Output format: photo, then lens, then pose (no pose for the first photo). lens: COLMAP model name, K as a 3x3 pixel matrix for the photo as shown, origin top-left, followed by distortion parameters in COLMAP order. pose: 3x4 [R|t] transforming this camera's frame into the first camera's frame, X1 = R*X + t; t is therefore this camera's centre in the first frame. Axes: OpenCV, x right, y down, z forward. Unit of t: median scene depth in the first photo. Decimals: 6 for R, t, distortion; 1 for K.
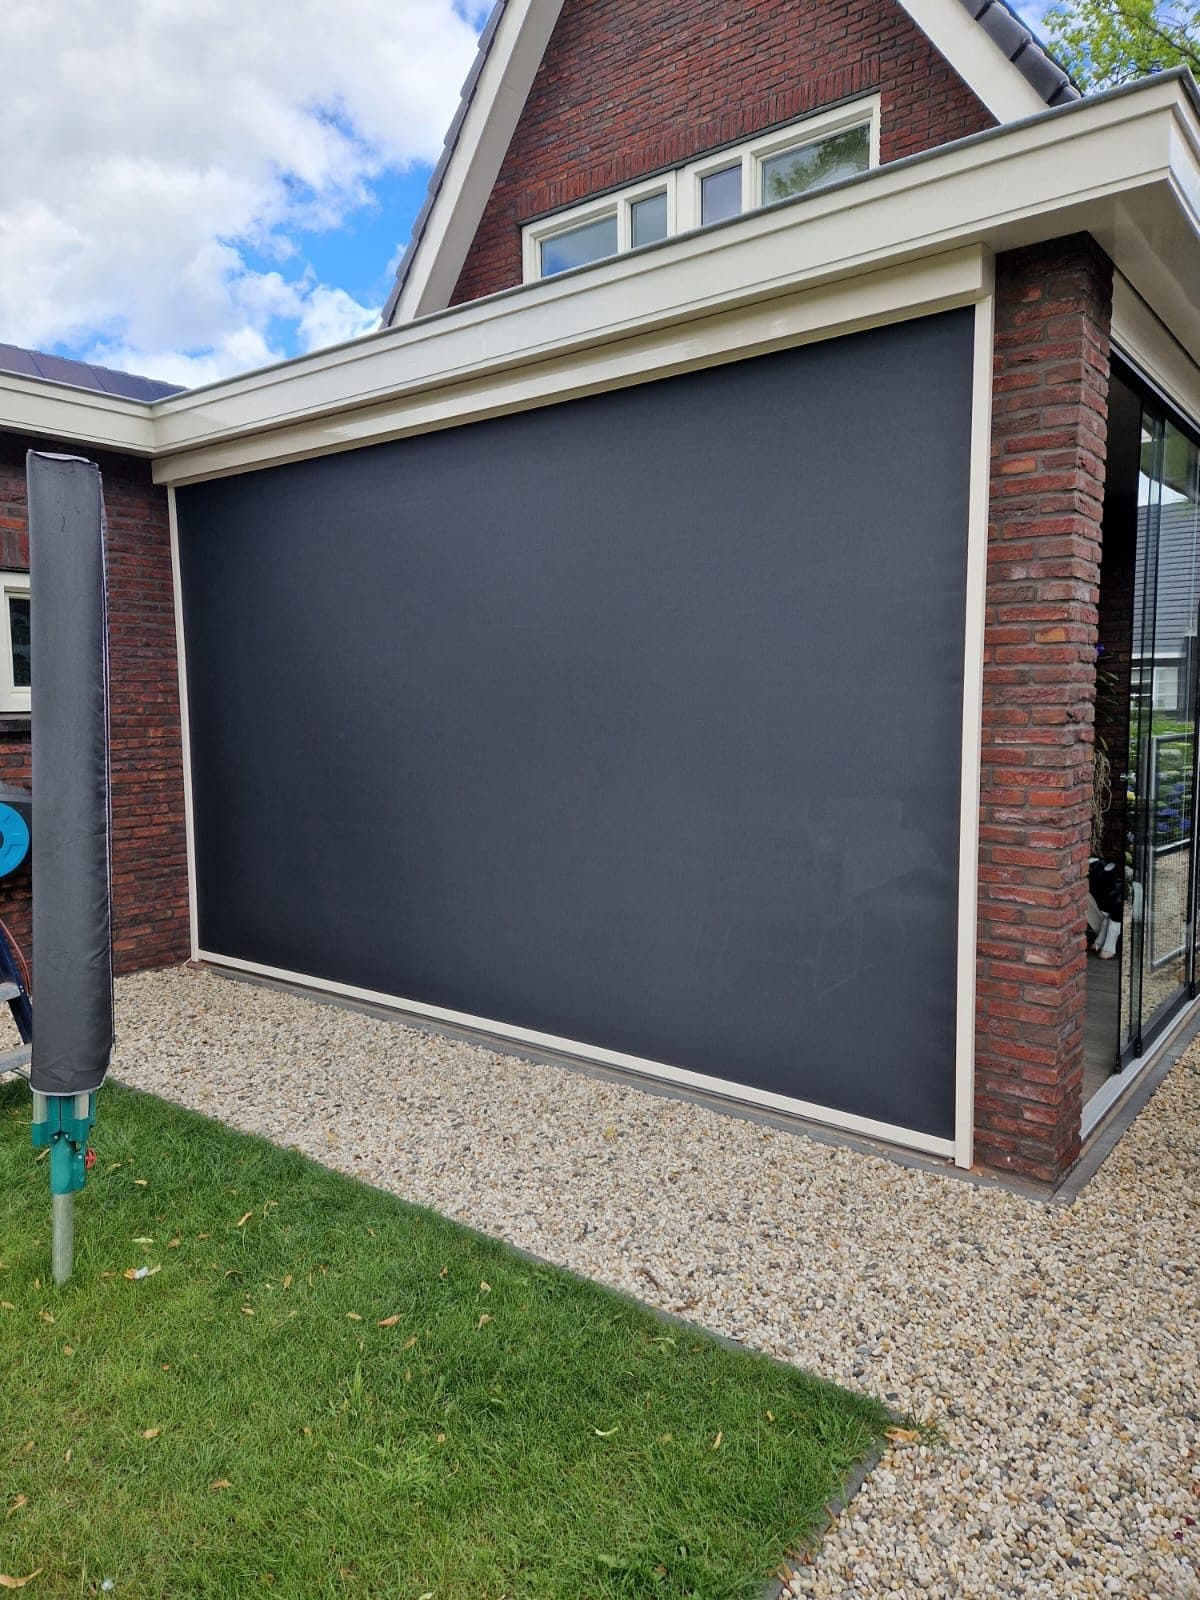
lens RADIAL K [[1056.5, 0, 602.6], [0, 1056.5, 802.8], [0, 0, 1]] dist [0.091571, -0.092909]
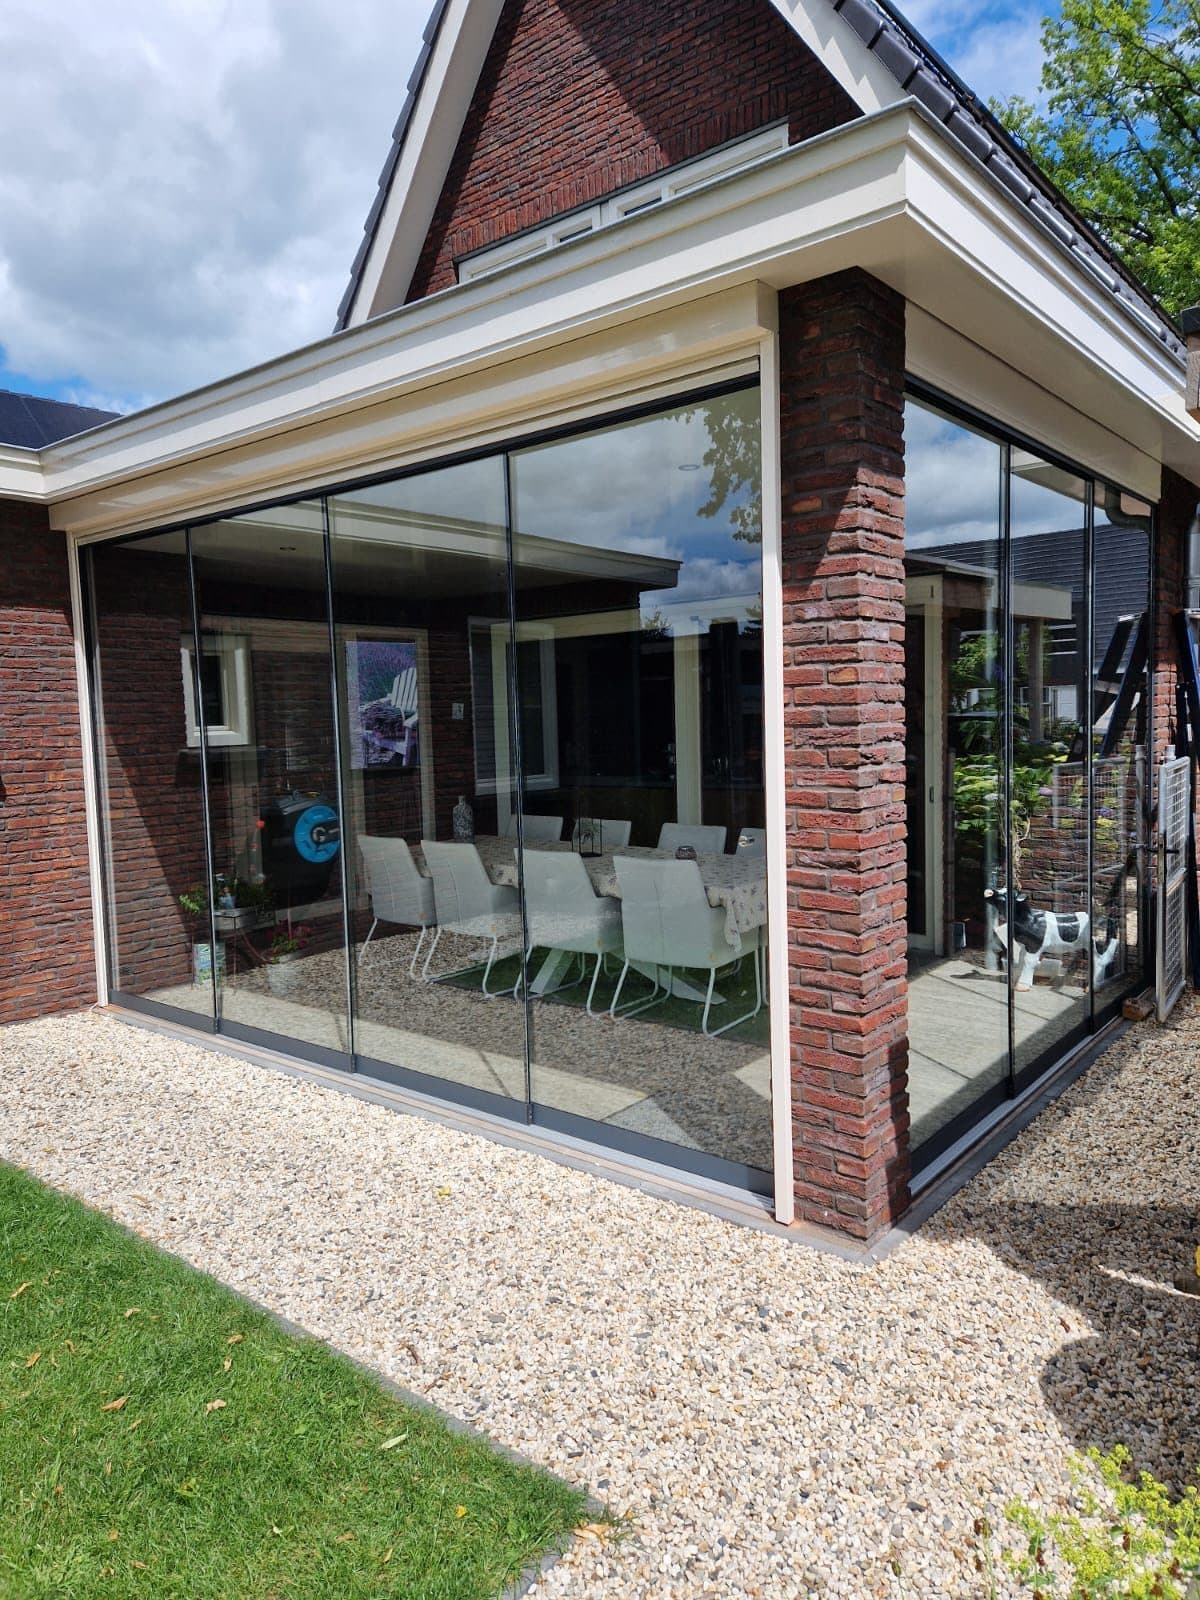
lens RADIAL K [[1056.5, 0, 602.6], [0, 1056.5, 802.8], [0, 0, 1]] dist [0.091571, -0.092909]
pose [[0.999663, -0.016503, -0.020063, 0.205300], [0.016066, 0.999634, -0.021755, -0.020985], [0.020415, 0.021425, 0.999562, 0.023680]]
